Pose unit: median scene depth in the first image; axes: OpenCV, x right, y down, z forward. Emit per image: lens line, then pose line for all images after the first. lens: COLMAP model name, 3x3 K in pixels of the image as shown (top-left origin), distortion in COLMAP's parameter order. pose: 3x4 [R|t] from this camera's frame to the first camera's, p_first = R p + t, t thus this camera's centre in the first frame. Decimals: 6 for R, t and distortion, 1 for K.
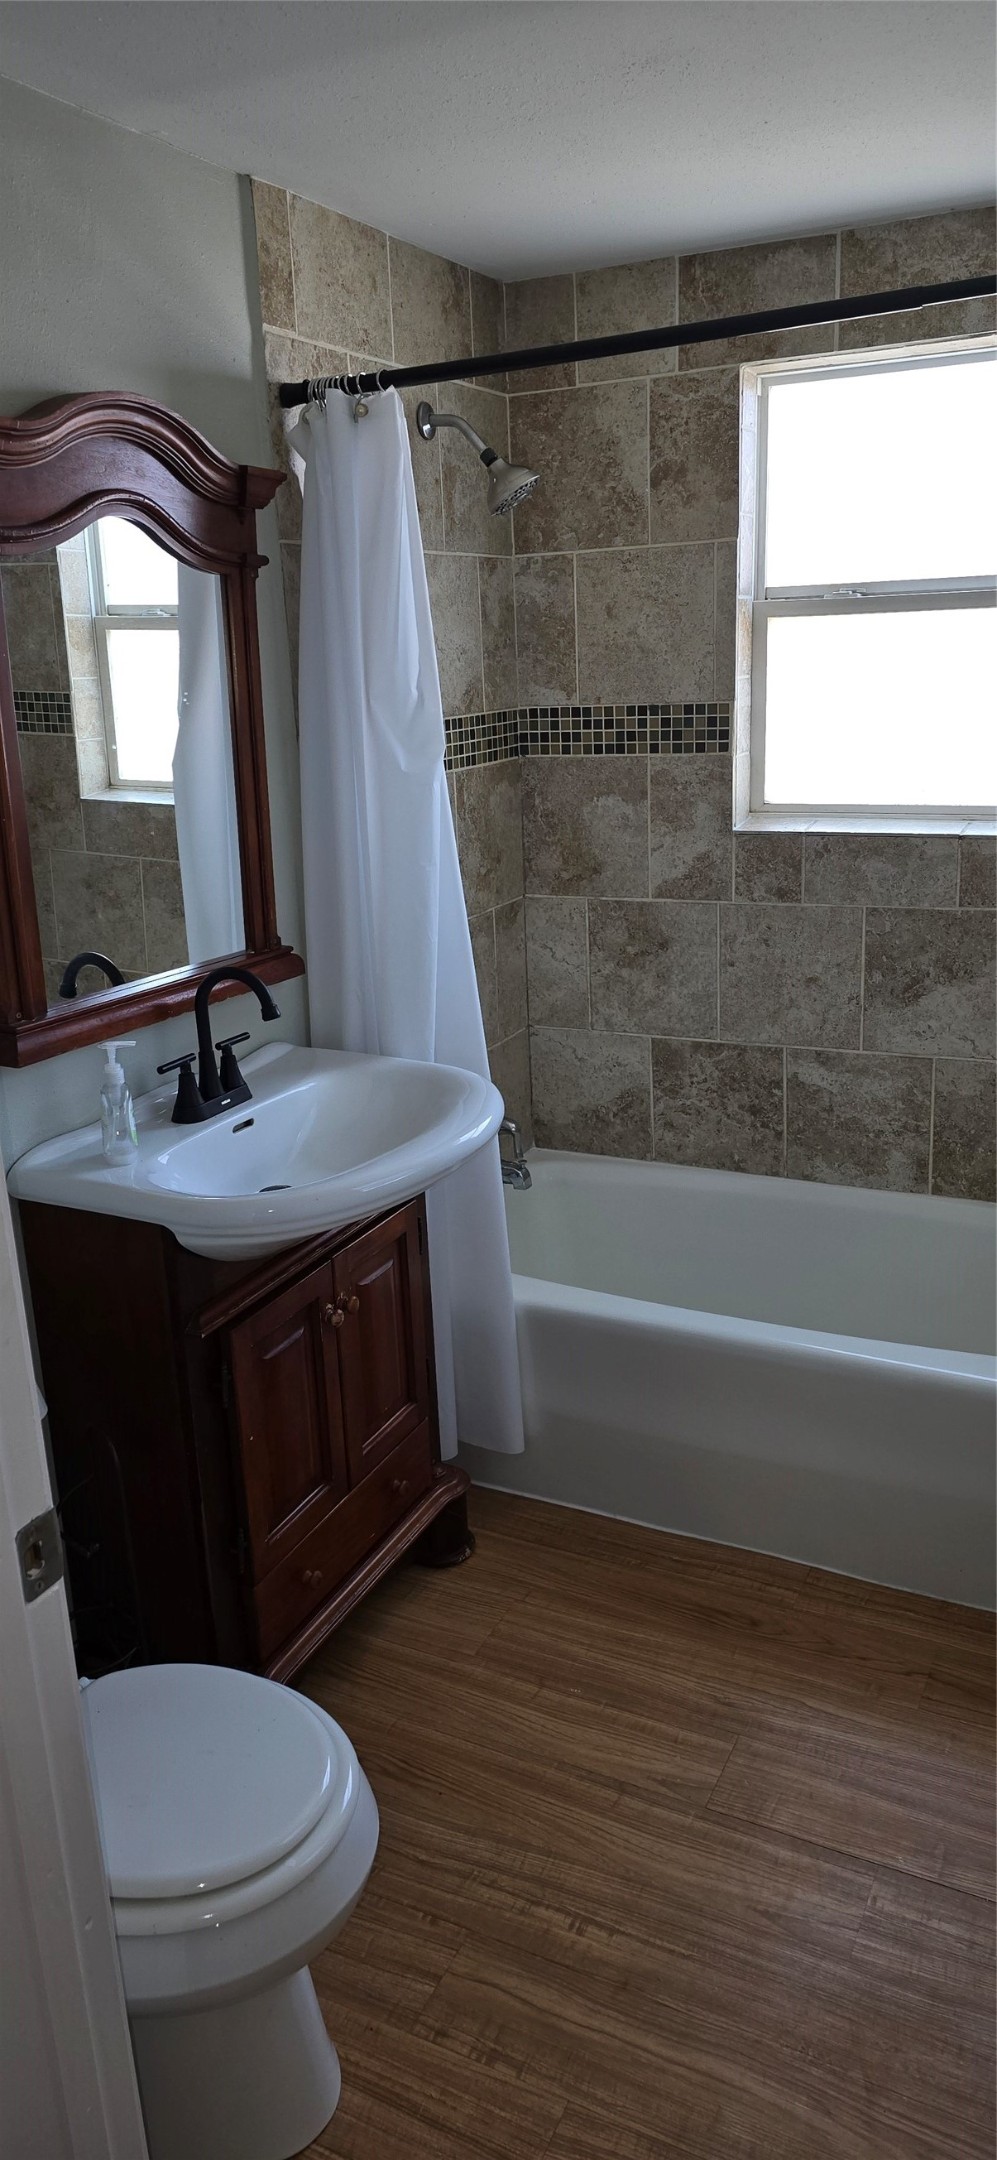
lens RADIAL K [[1435.3, 0, 498.5], [0, 1435.3, 1080.0], [0, 0, 1]] dist [0.075798, -0.131188]
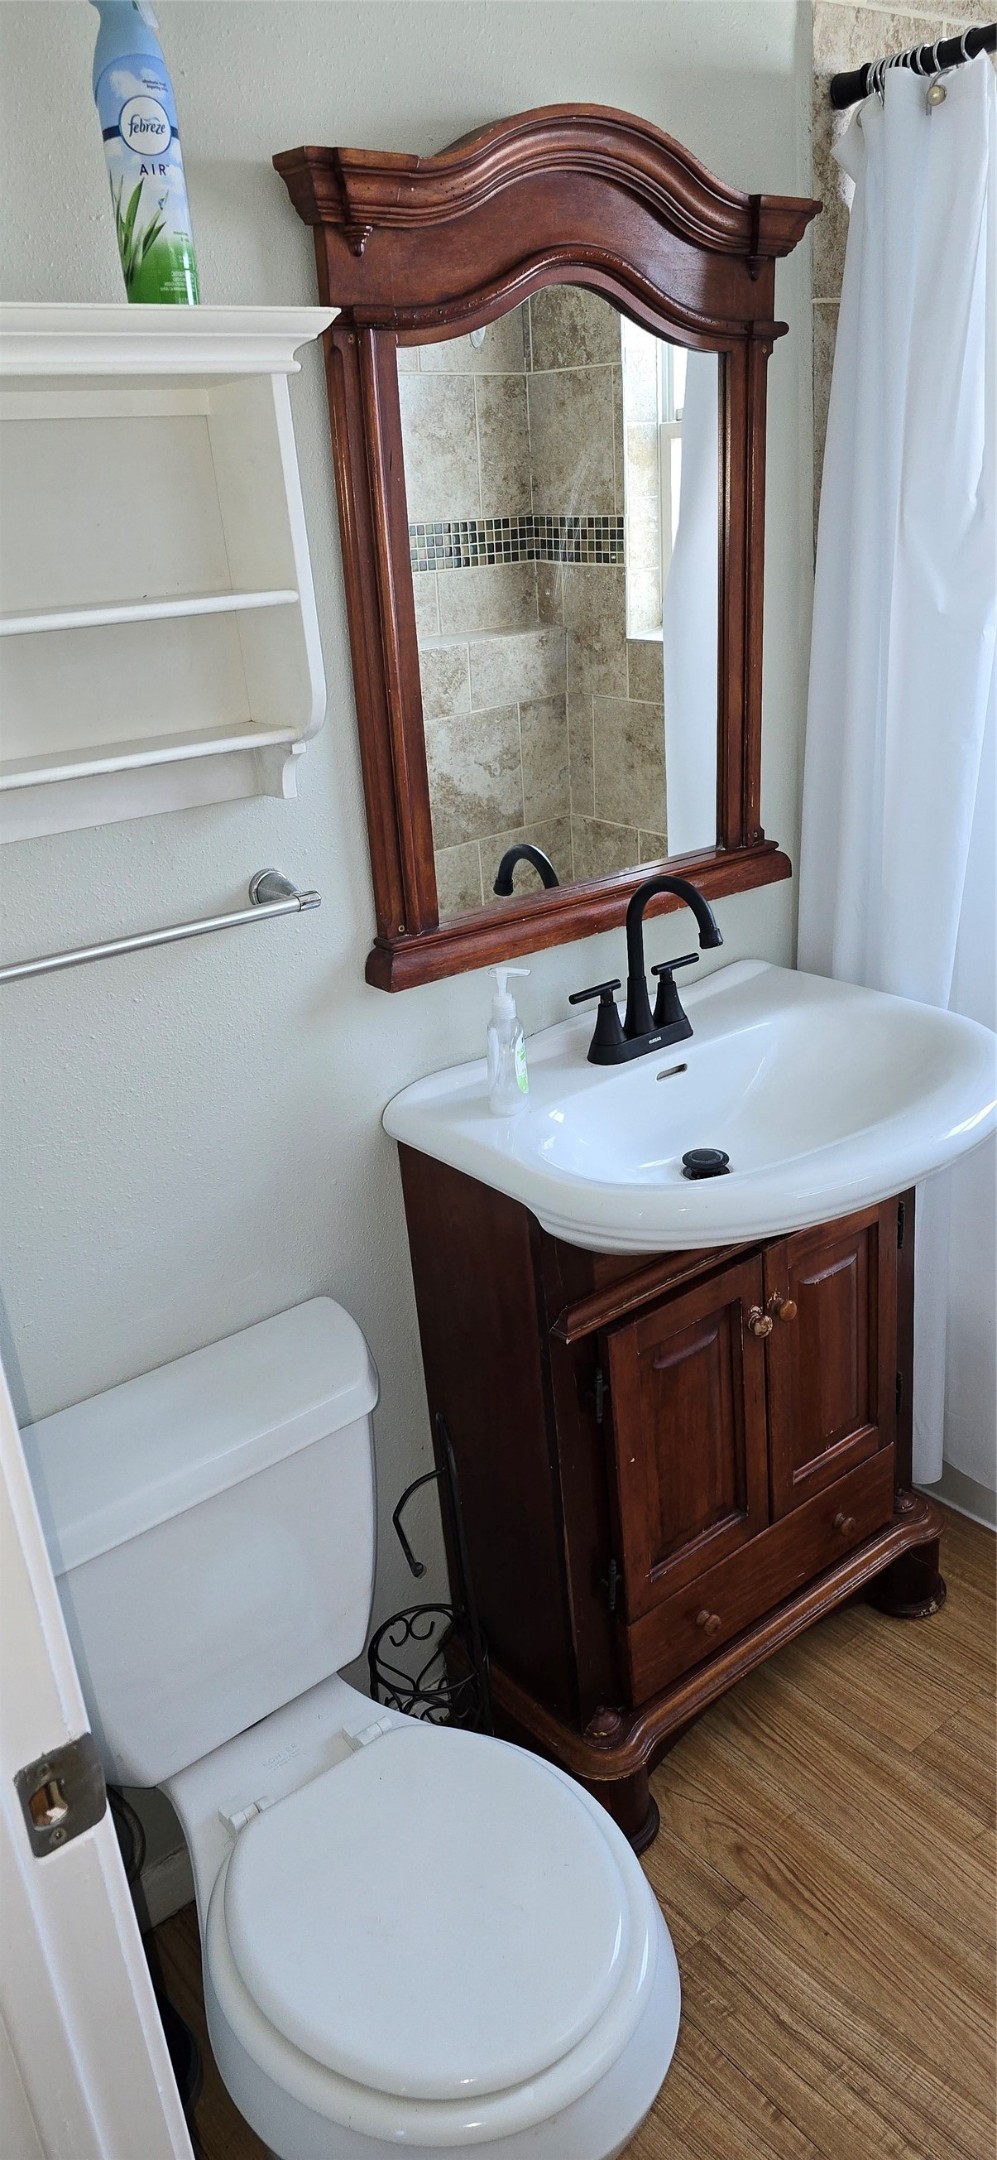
lens RADIAL K [[1444.9, 0, 498.5], [0, 1444.9, 1080.0], [0, 0, 1]] dist [0.052346, -0.051831]
pose [[0.907313, 0.119453, -0.403131, 0.059693], [-0.072152, 0.988805, 0.130605, -0.061160], [0.414219, -0.089413, 0.905775, 0.217025]]
